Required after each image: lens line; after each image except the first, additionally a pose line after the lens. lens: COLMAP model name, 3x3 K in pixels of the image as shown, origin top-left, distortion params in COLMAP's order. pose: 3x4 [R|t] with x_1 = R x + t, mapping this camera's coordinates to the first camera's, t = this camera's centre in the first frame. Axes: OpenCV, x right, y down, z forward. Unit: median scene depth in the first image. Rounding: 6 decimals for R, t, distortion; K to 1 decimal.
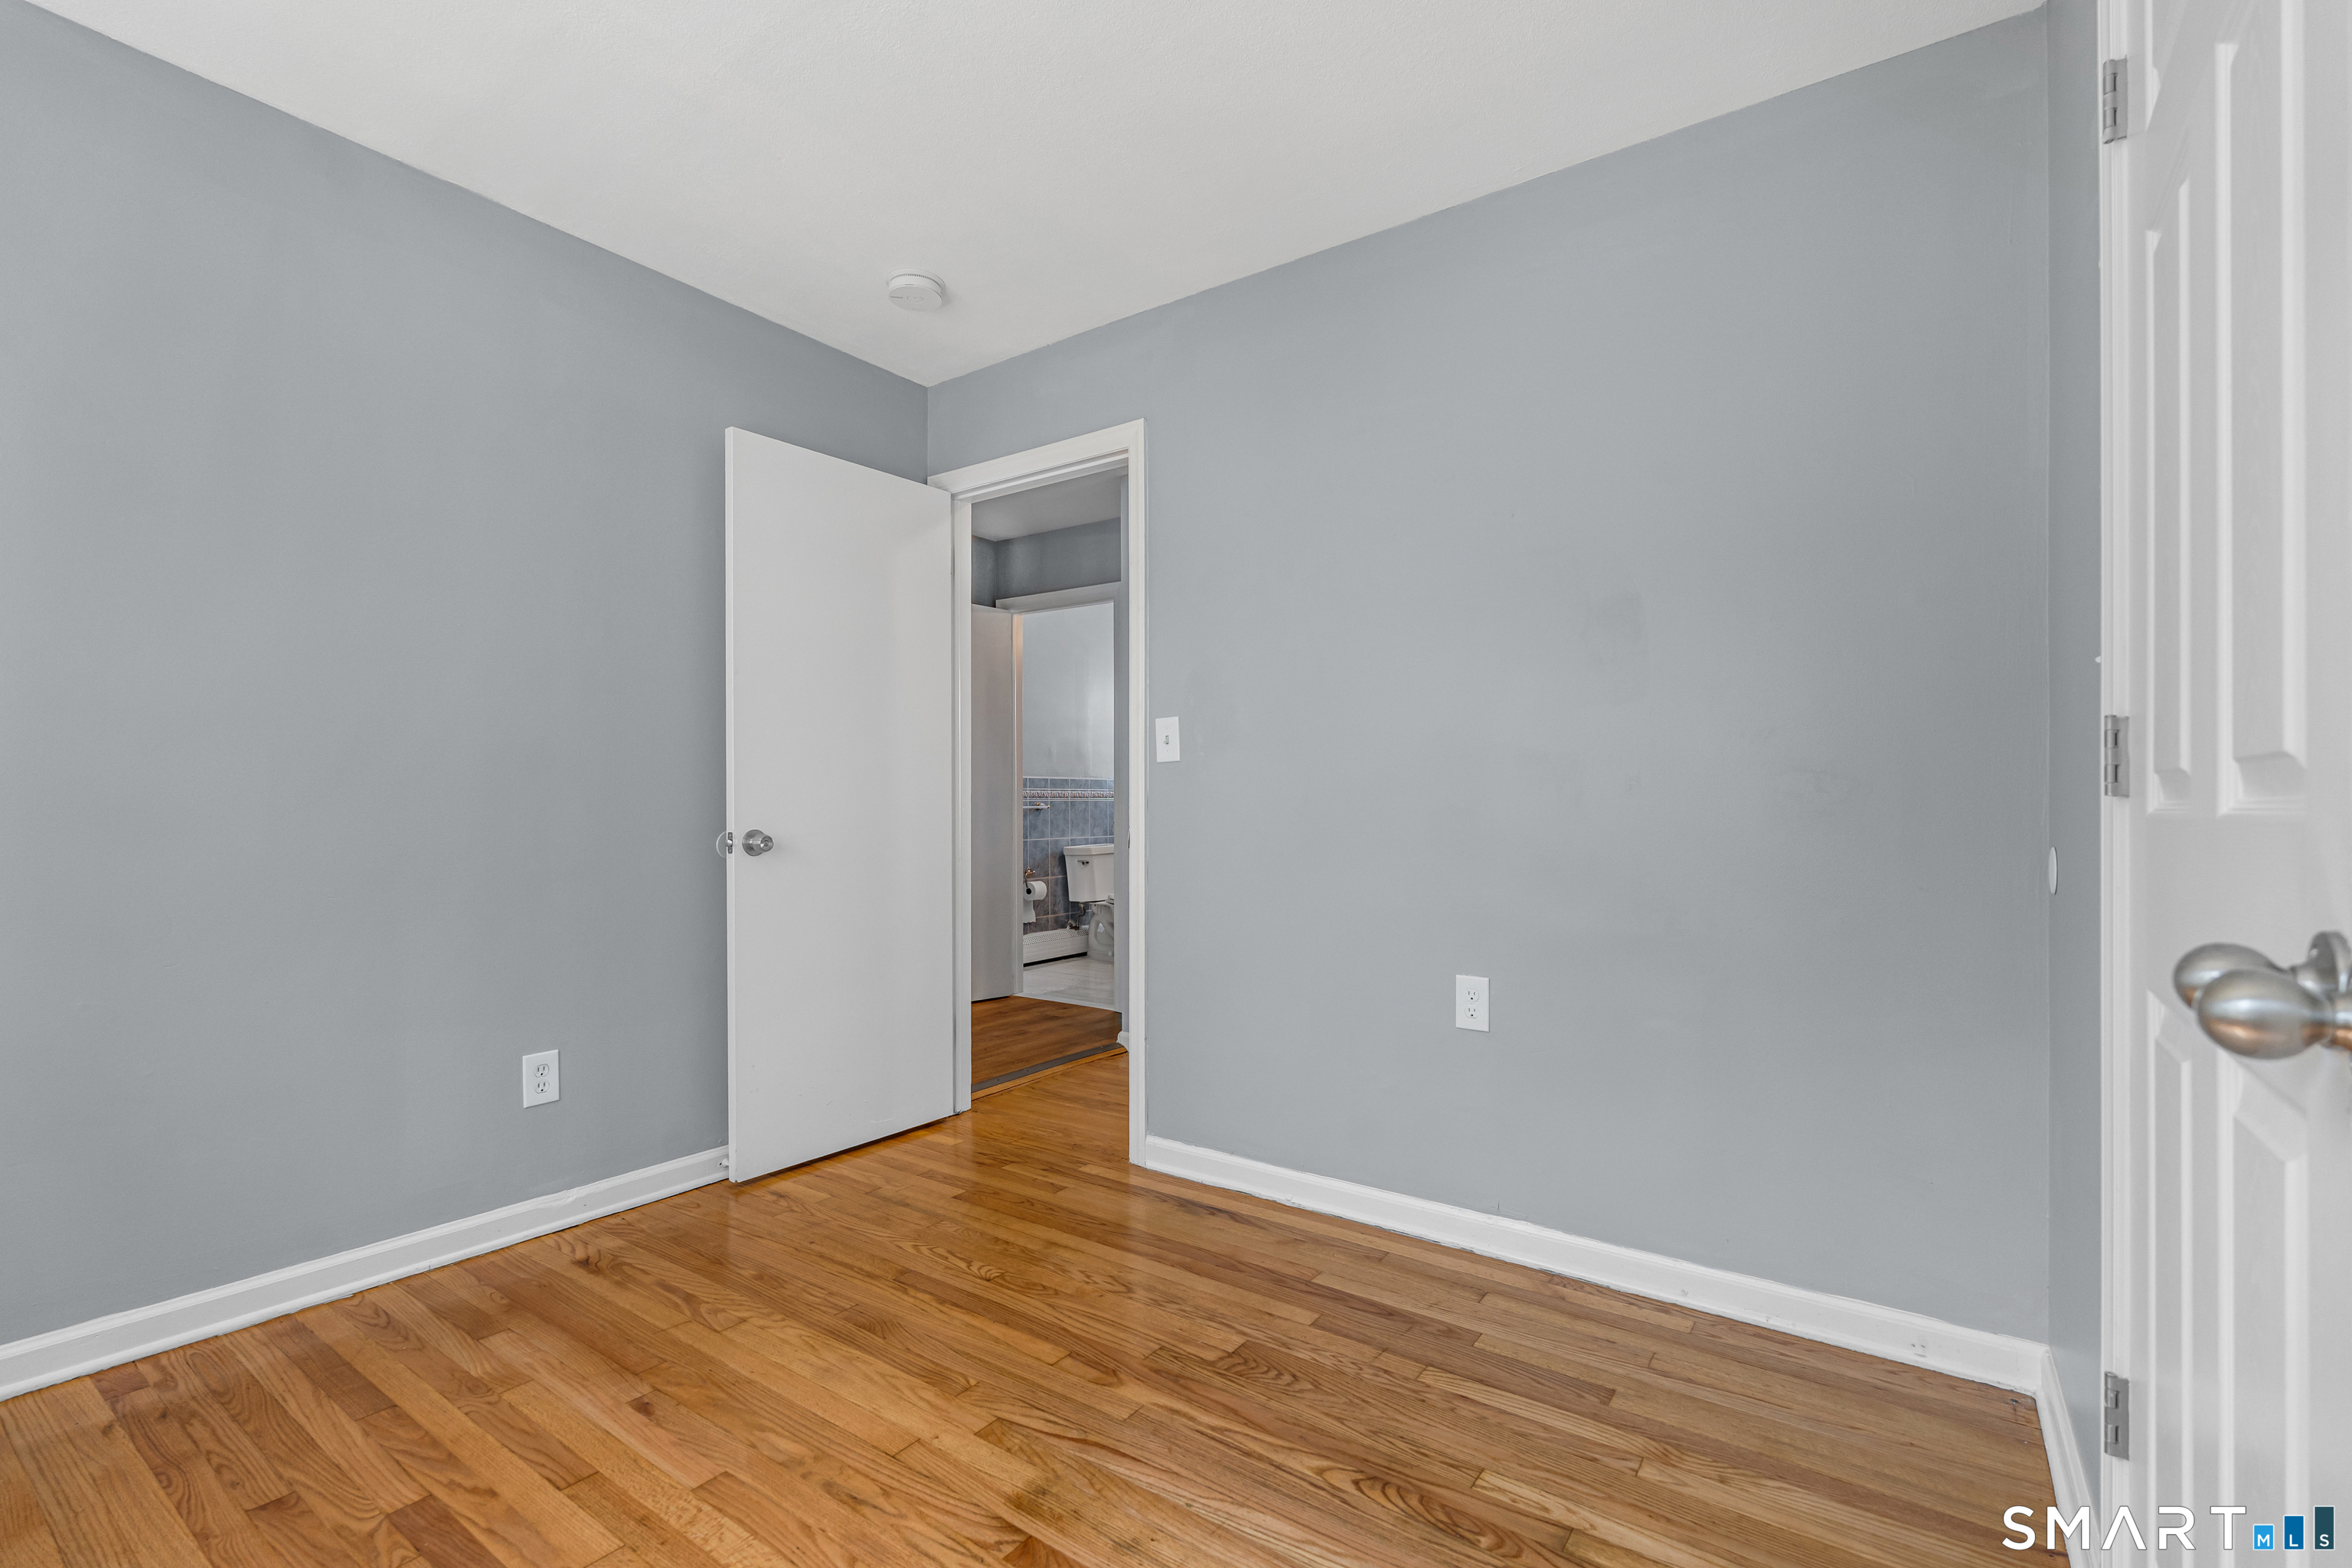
lens RADIAL K [[1057.2, 0, 1186.3], [0, 1057.2, 794.4], [0, 0, 1]] dist [-0.000202, -0.000109]
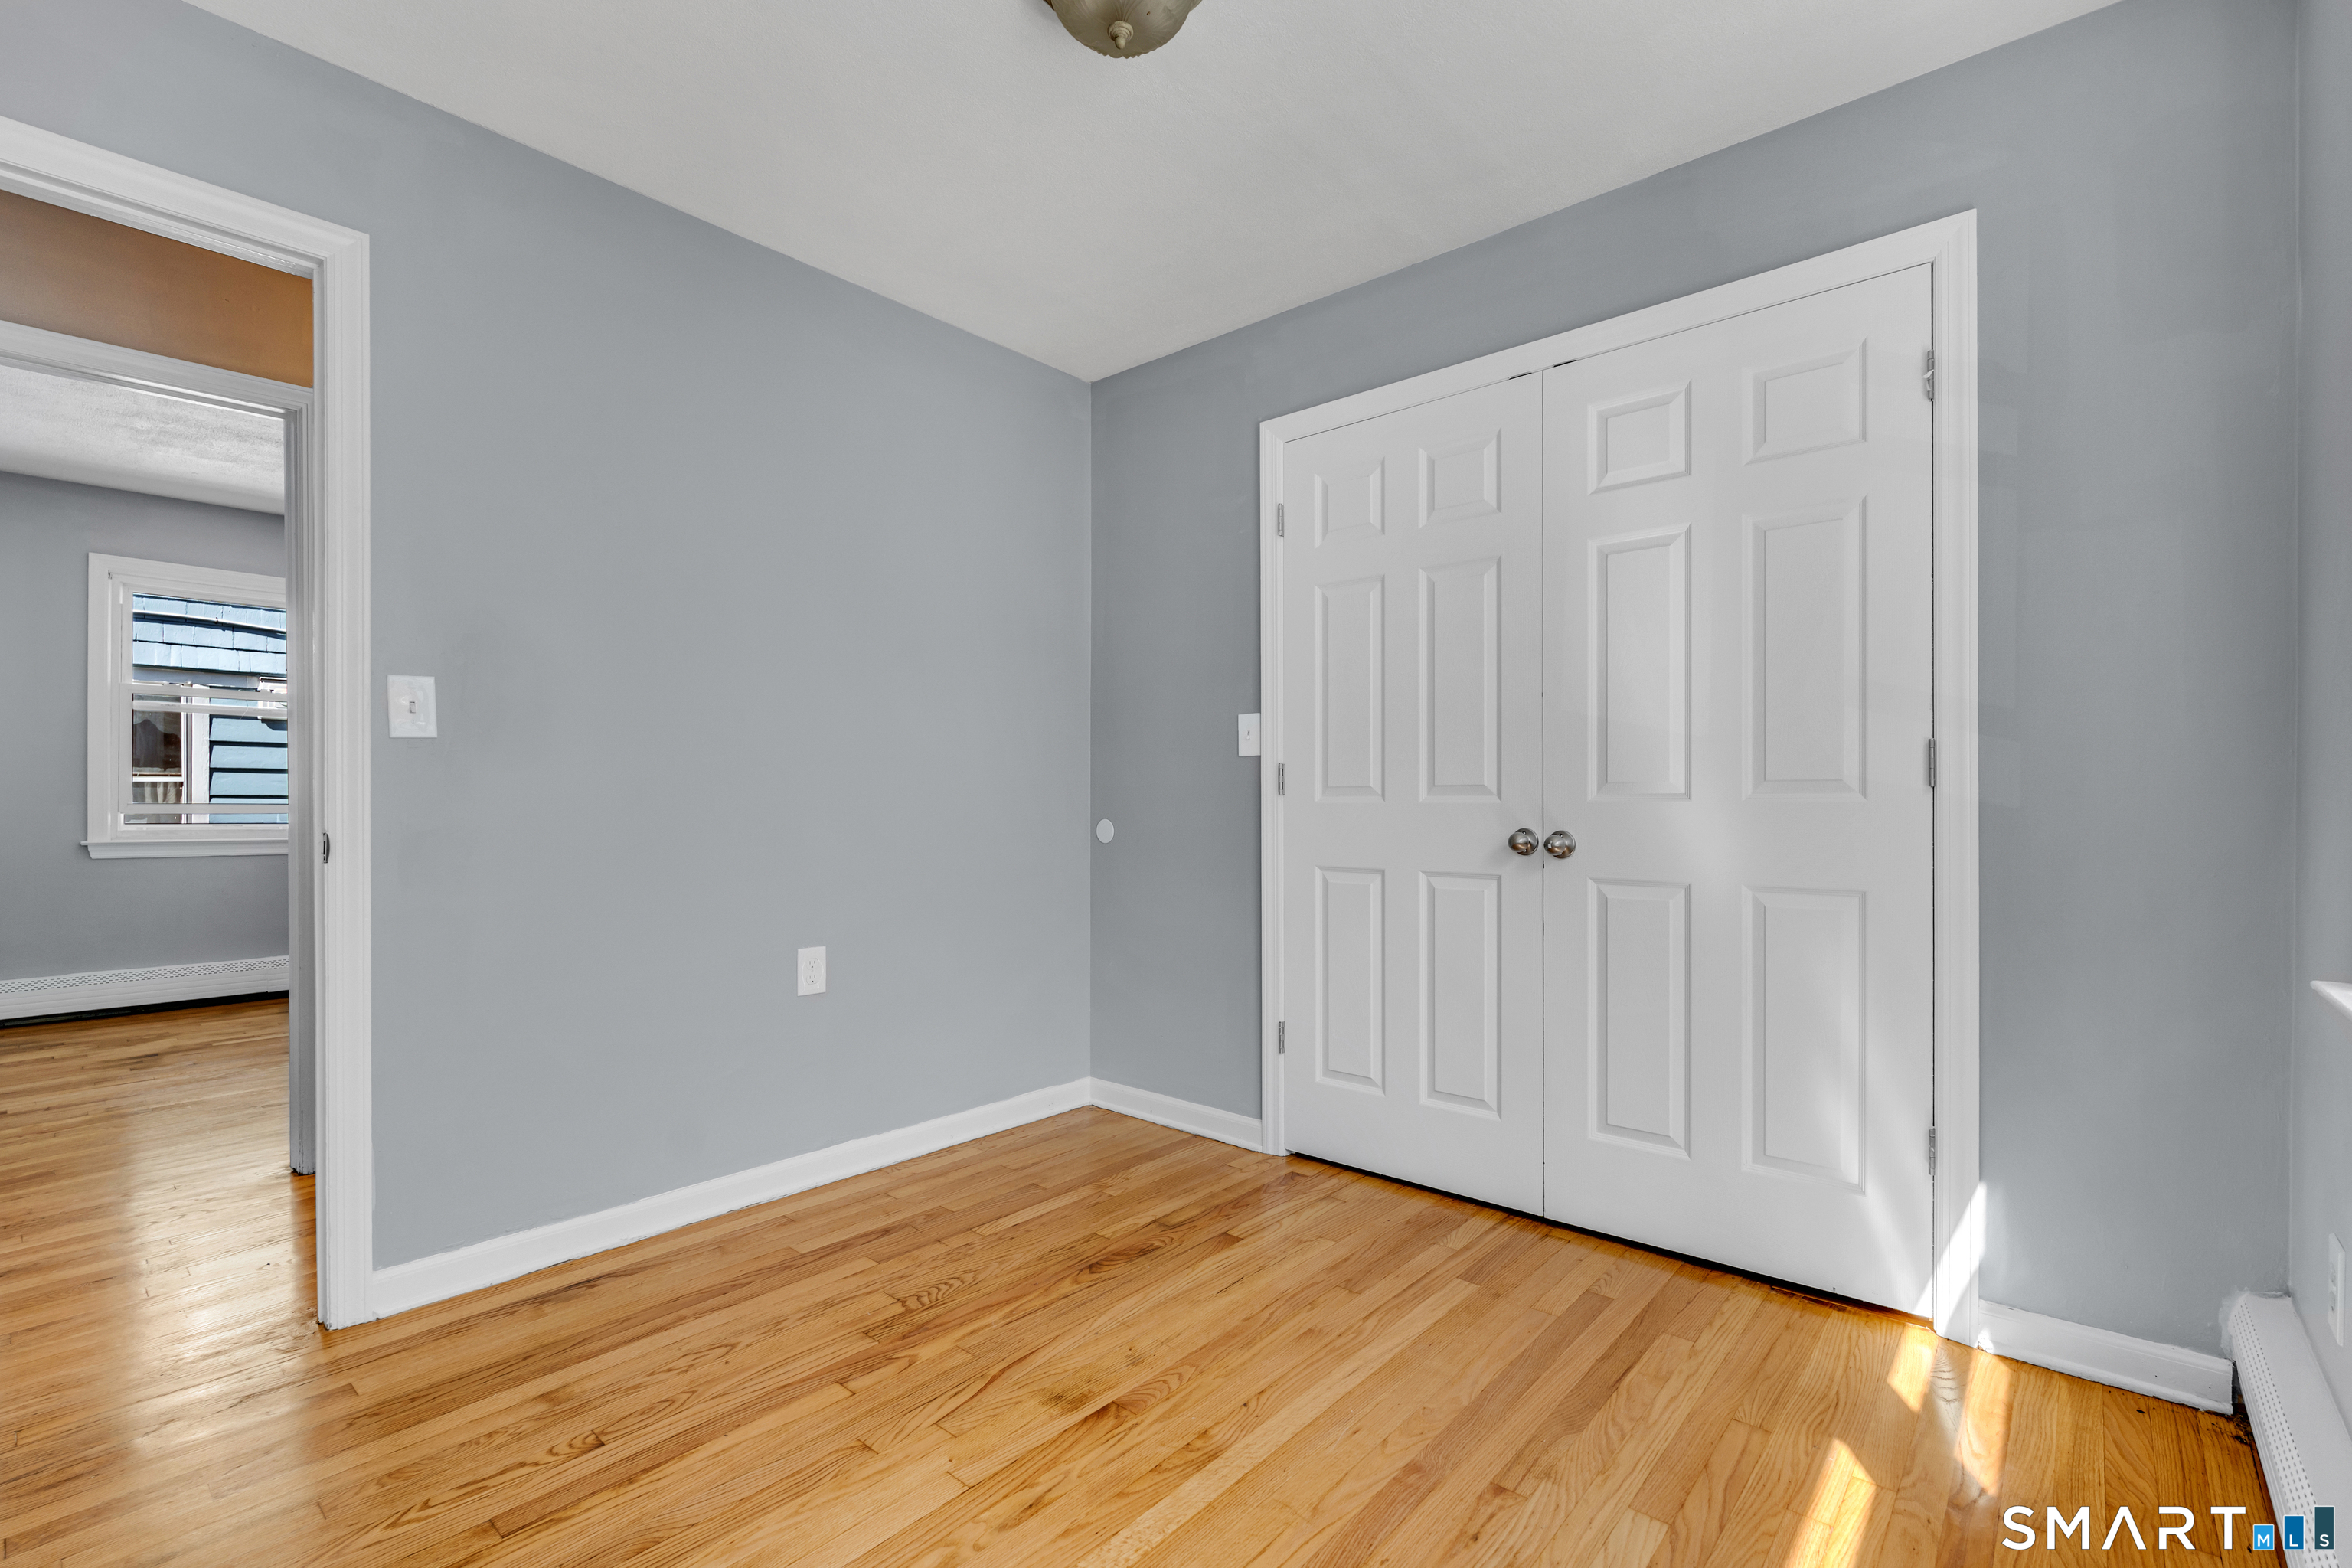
lens RADIAL K [[1034.1, 0, 1177.3], [0, 1034.1, 801.9], [0, 0, 1]] dist [-0.005101, -0.000175]
pose [[0.097352, -0.002819, 0.995246, -0.935273], [-0.007086, 0.999969, 0.003526, 0.009633], [-0.995225, -0.007396, 0.097329, 0.584810]]
